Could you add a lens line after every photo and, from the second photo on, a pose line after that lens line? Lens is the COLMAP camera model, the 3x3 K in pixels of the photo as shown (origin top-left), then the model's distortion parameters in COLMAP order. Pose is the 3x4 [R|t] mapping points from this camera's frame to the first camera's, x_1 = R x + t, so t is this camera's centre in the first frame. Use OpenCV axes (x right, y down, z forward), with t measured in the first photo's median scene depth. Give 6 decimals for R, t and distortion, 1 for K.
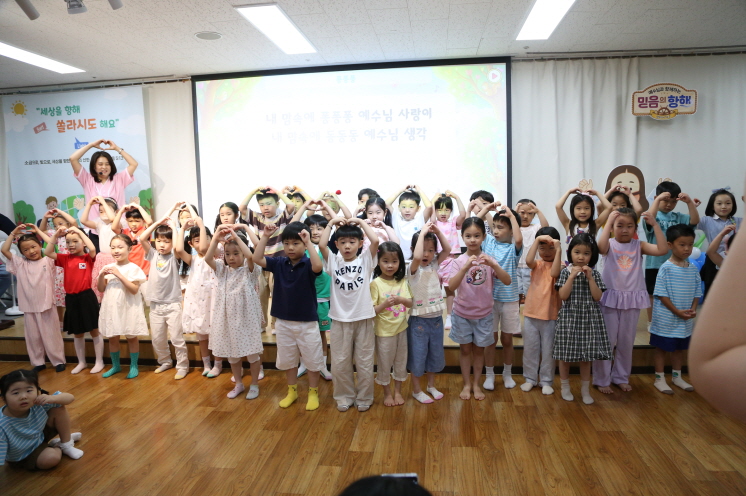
lens RADIAL K [[510.9, 0, 381.0], [0, 510.9, 249.8], [0, 0, 1]] dist [-0.108459, 0.057480]
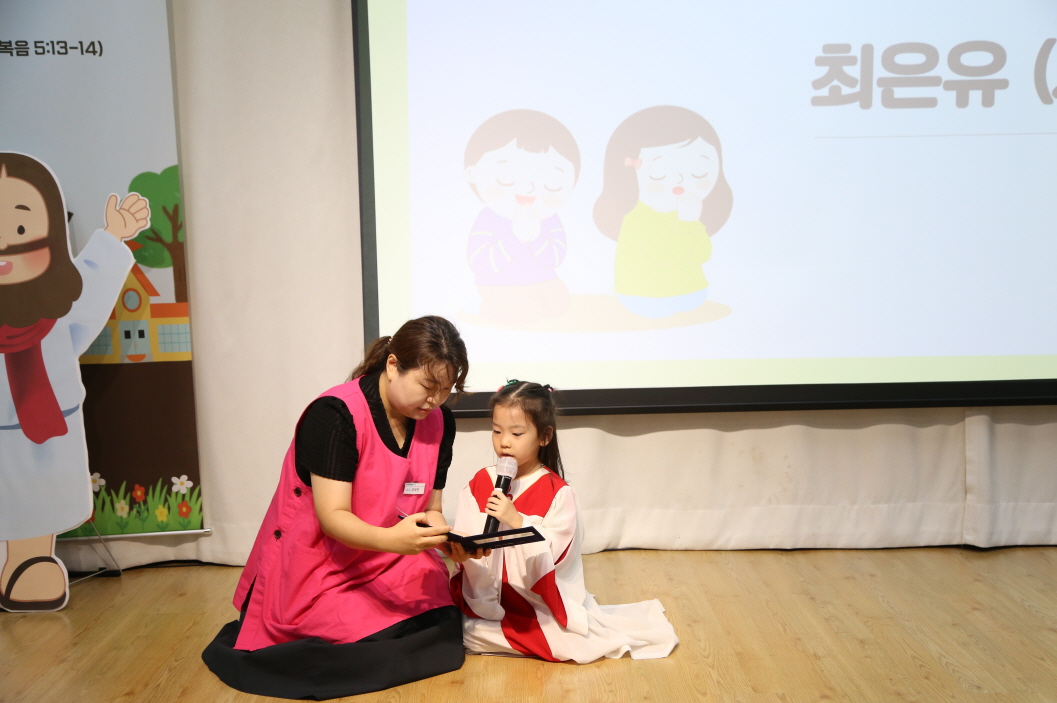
lens RADIAL K [[1295.0, 0, 530.1], [0, 1295.0, 357.2], [0, 0, 1]] dist [0.130227, 0.000000]
pose [[0.991271, -0.006968, 0.131659, -0.416929], [0.010338, 0.999636, -0.024930, -0.000517], [-0.131438, 0.026073, 0.990982, 0.308618]]
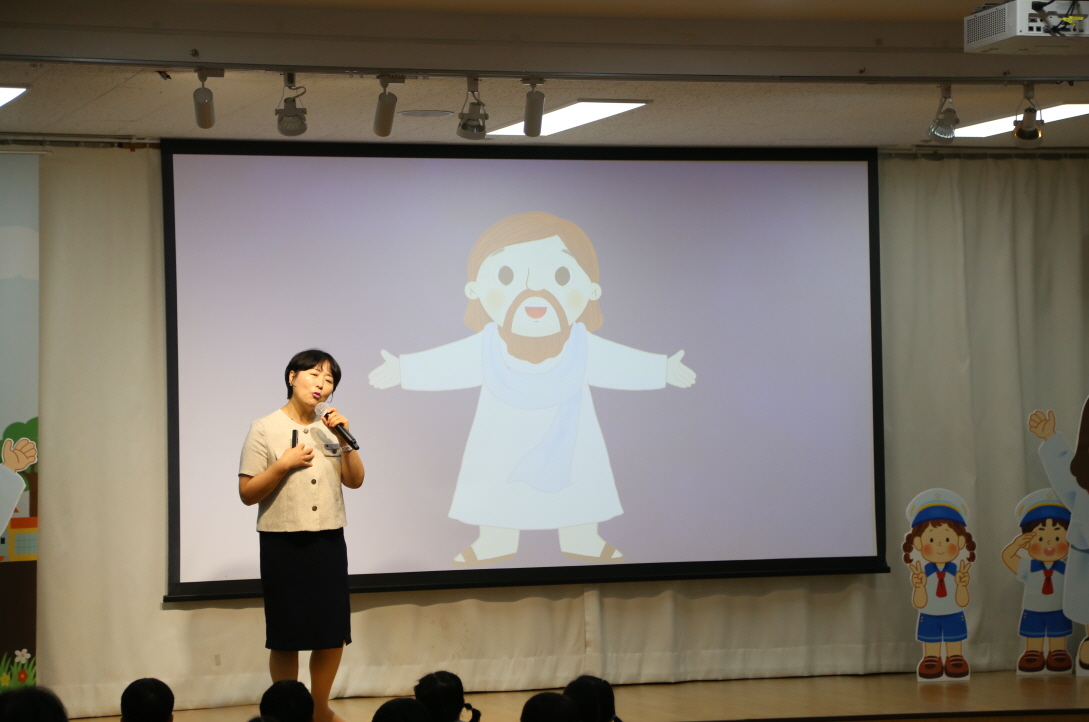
lens RADIAL K [[2858.5, 0, 544.7], [0, 2858.5, 360.2], [0, 0, 1]] dist [0.649061, 0.000000]
pose [[0.905795, 0.019284, 0.423277, -1.196917], [0.044208, 0.989211, -0.139670, 0.179371], [-0.421403, 0.145225, 0.895170, -1.298602]]
